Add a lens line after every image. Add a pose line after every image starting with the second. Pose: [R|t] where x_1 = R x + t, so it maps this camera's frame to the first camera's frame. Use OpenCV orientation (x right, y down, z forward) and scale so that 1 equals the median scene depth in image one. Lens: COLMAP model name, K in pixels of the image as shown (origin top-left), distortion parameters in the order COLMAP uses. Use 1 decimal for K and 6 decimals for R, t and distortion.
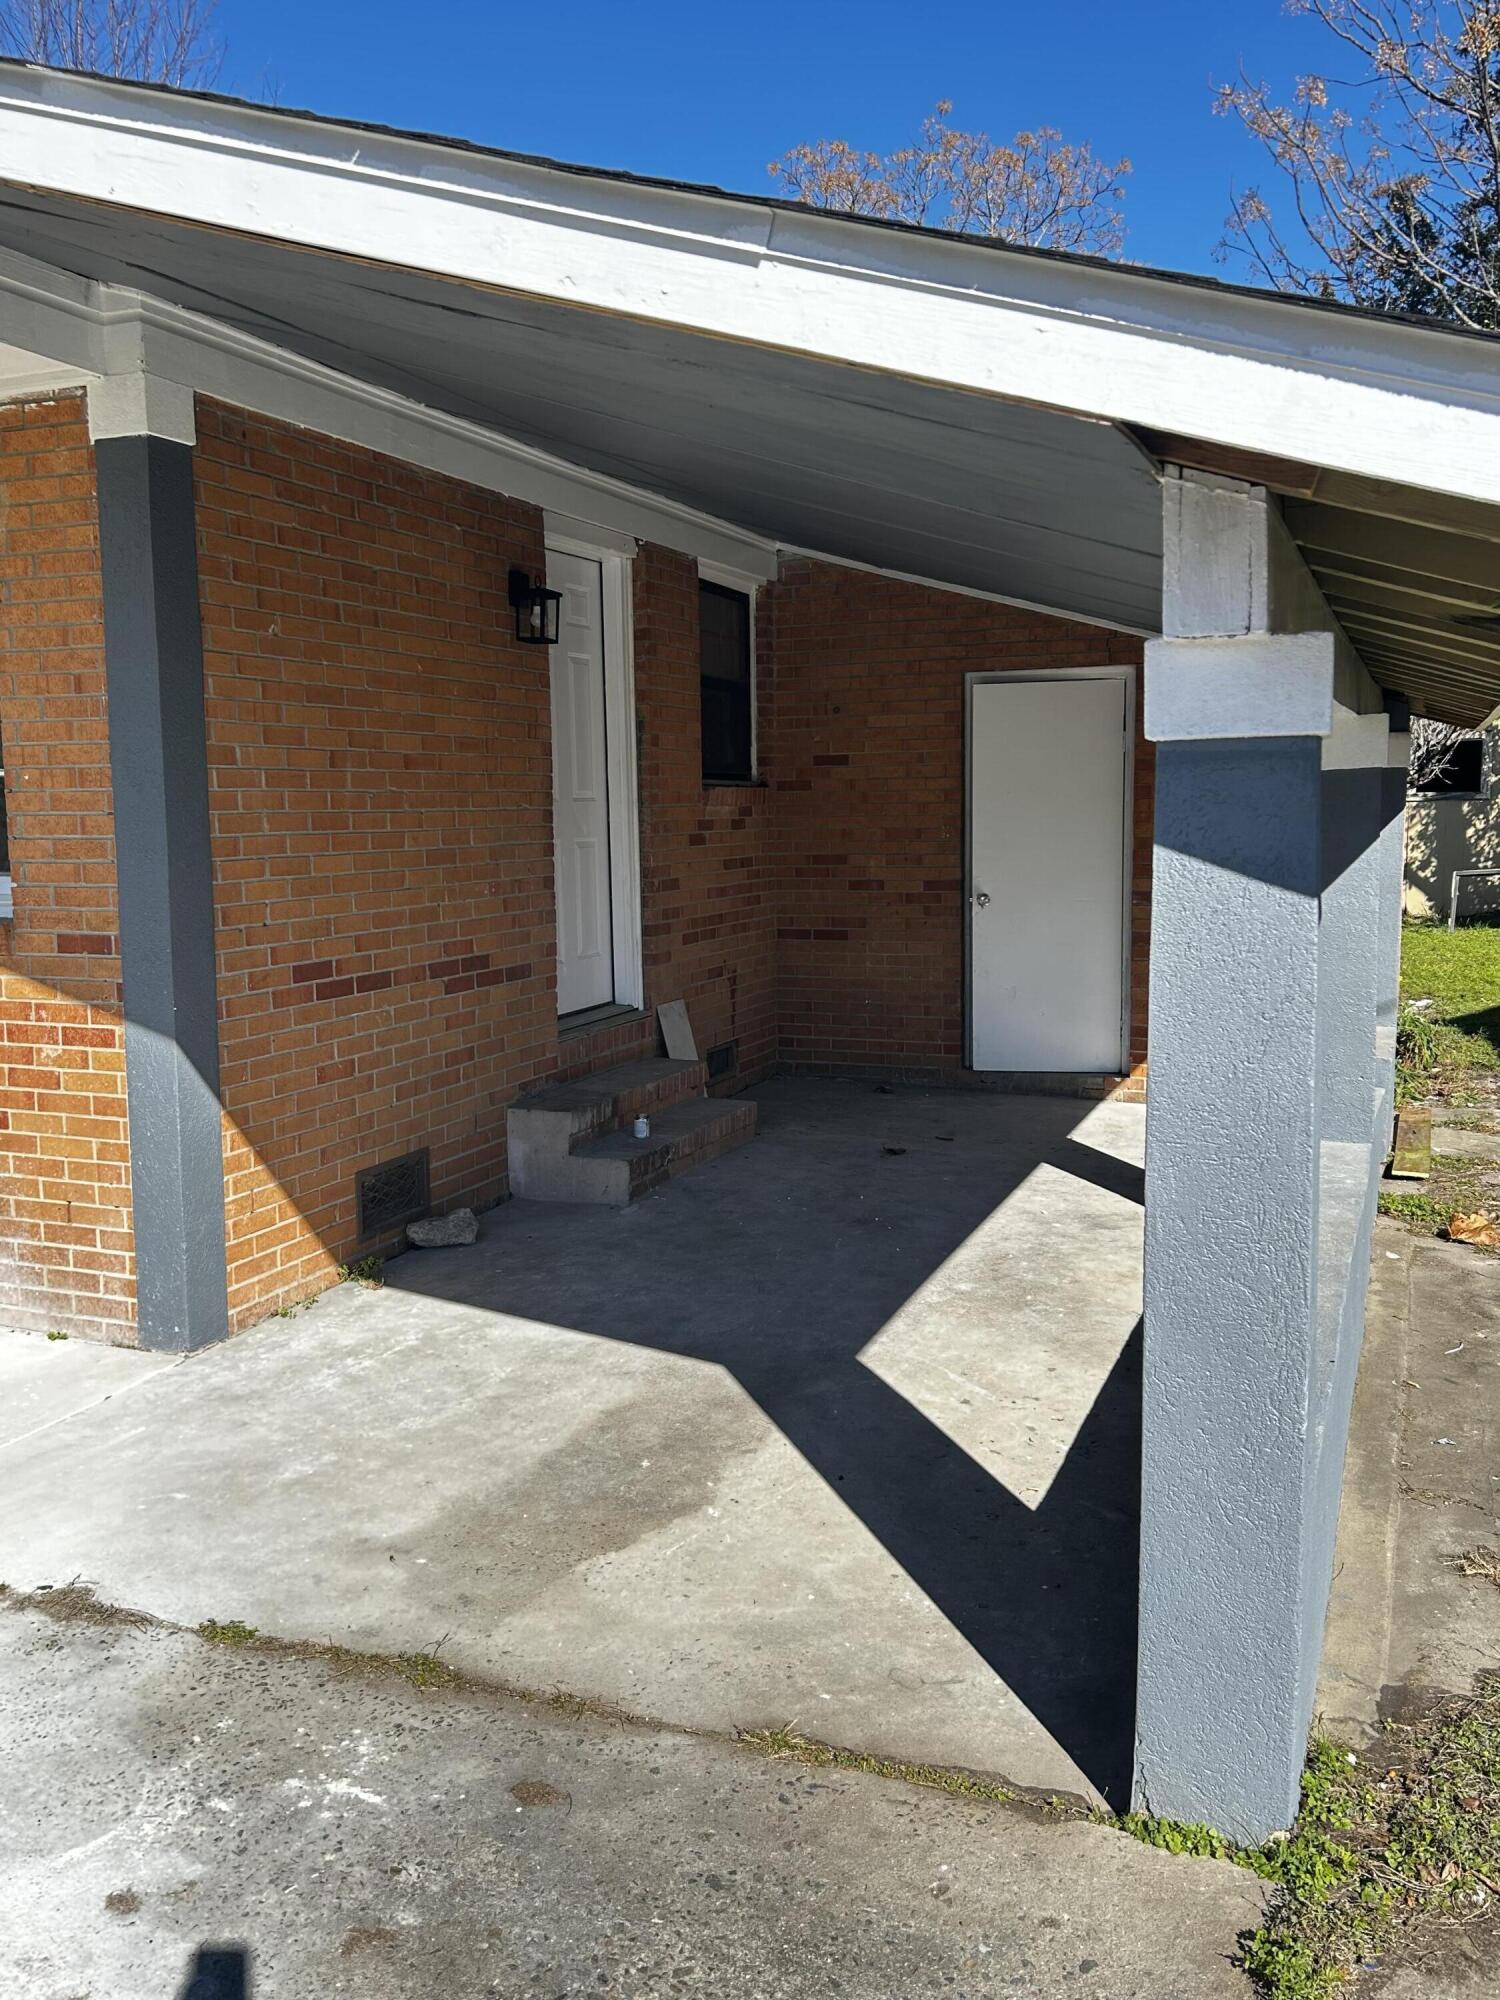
lens RADIAL K [[1615.6, 0, 747.6], [0, 1615.6, 943.1], [0, 0, 1]] dist [0.191396, -0.460356]
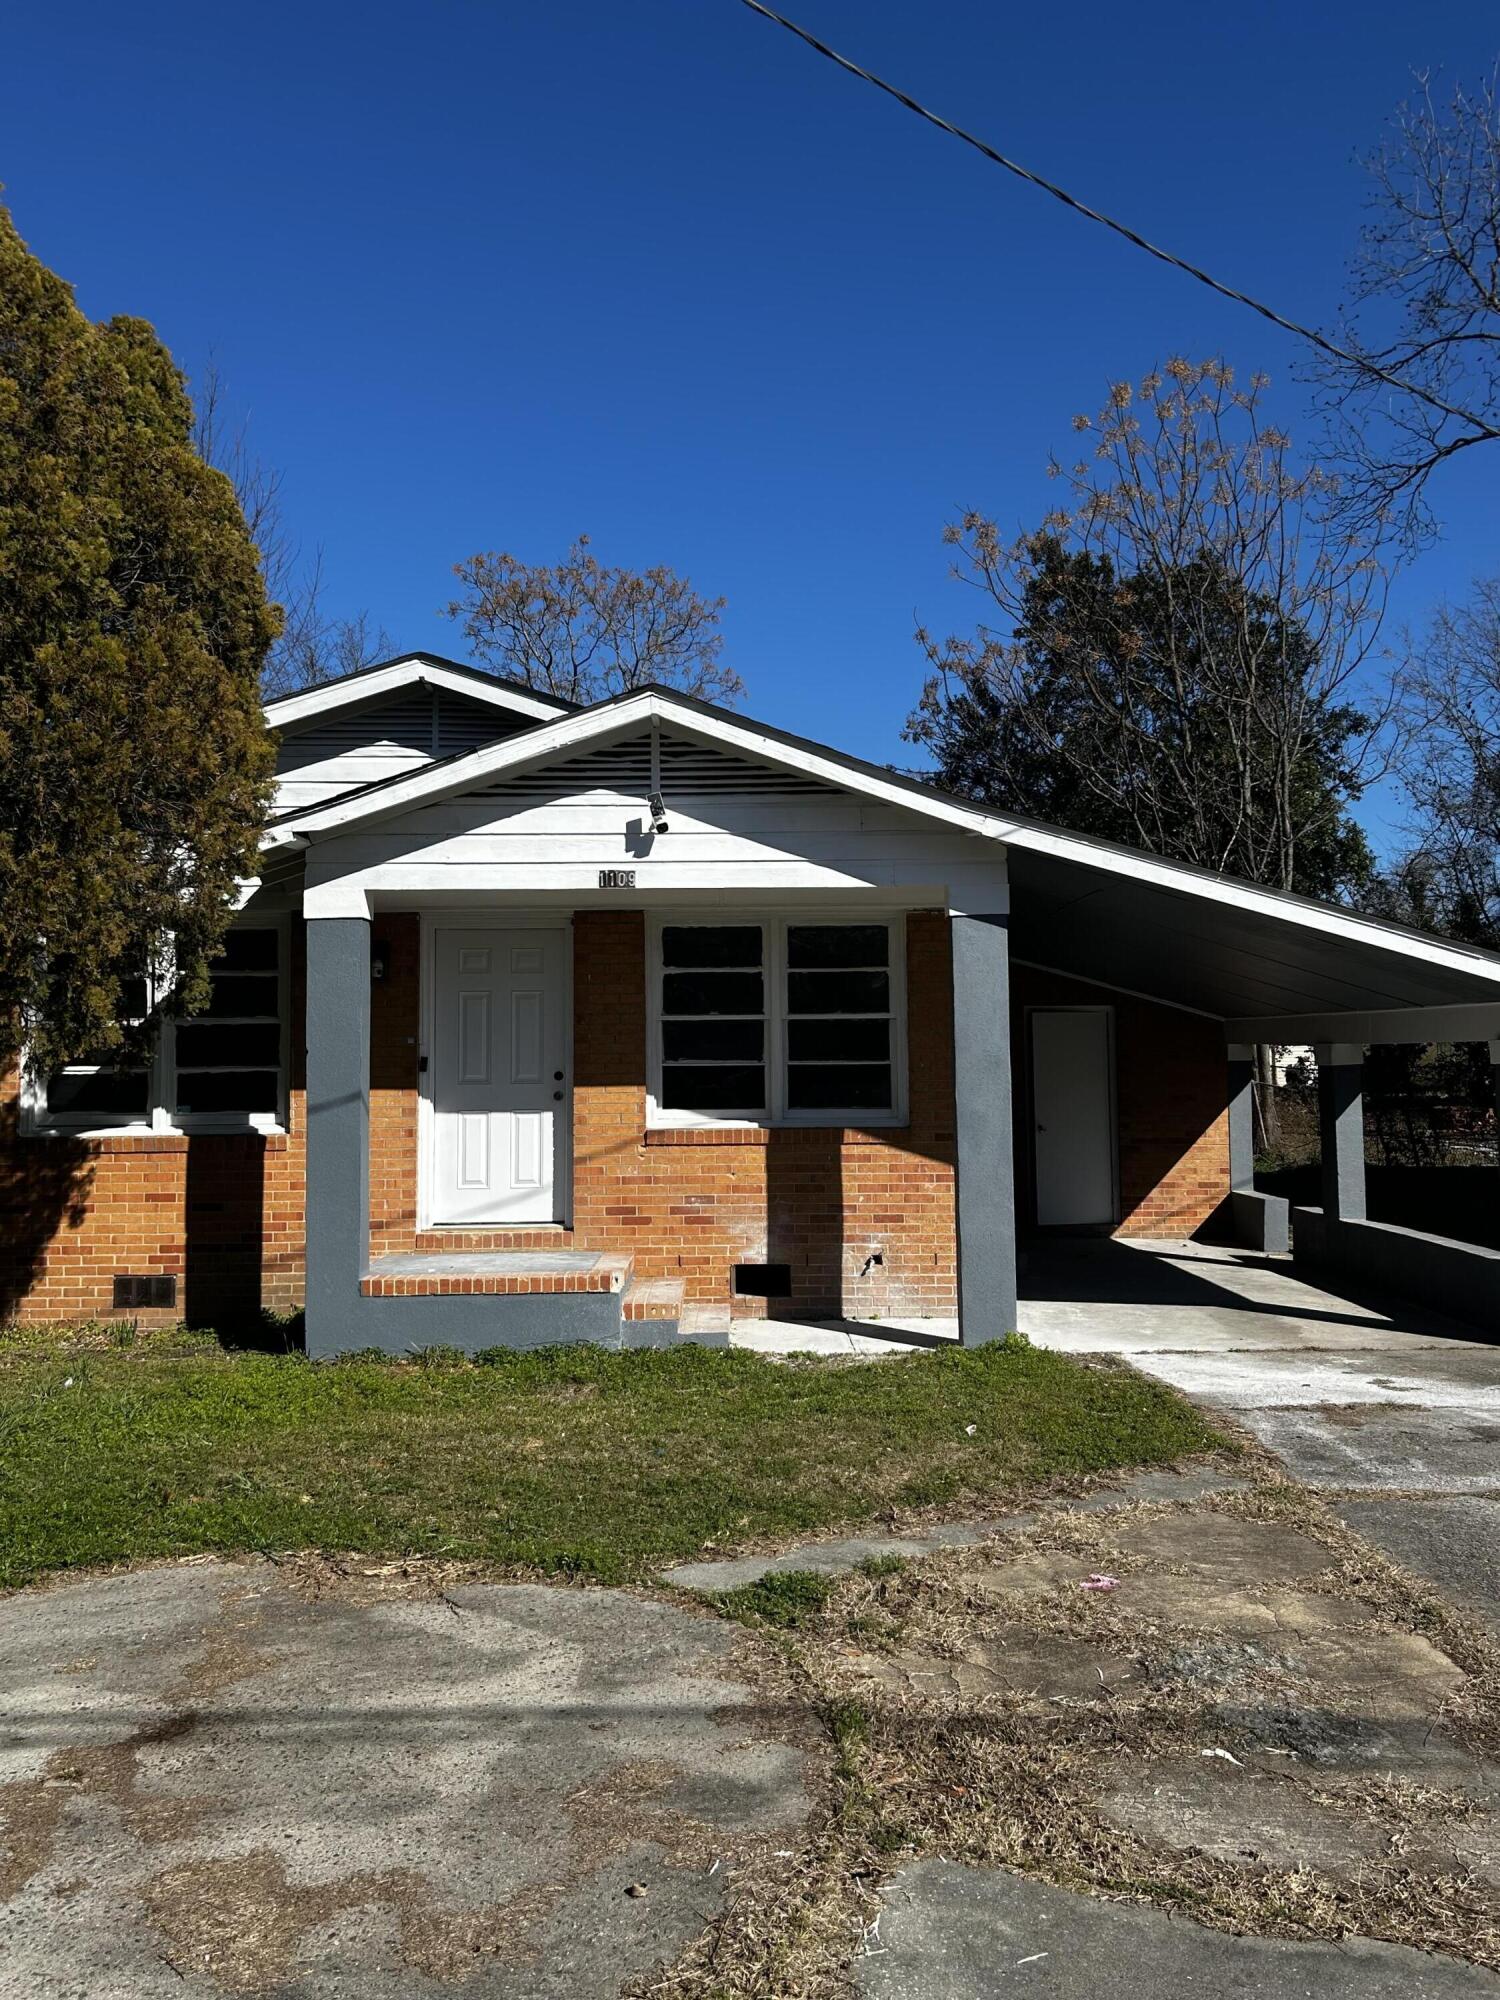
lens RADIAL K [[1615.6, 0, 747.6], [0, 1615.6, 943.1], [0, 0, 1]] dist [0.191396, -0.460356]
pose [[0.924380, 0.034384, 0.379921, -1.505950], [0.028310, 0.987000, -0.158207, 0.082196], [-0.380422, 0.156999, 0.911389, -0.998918]]
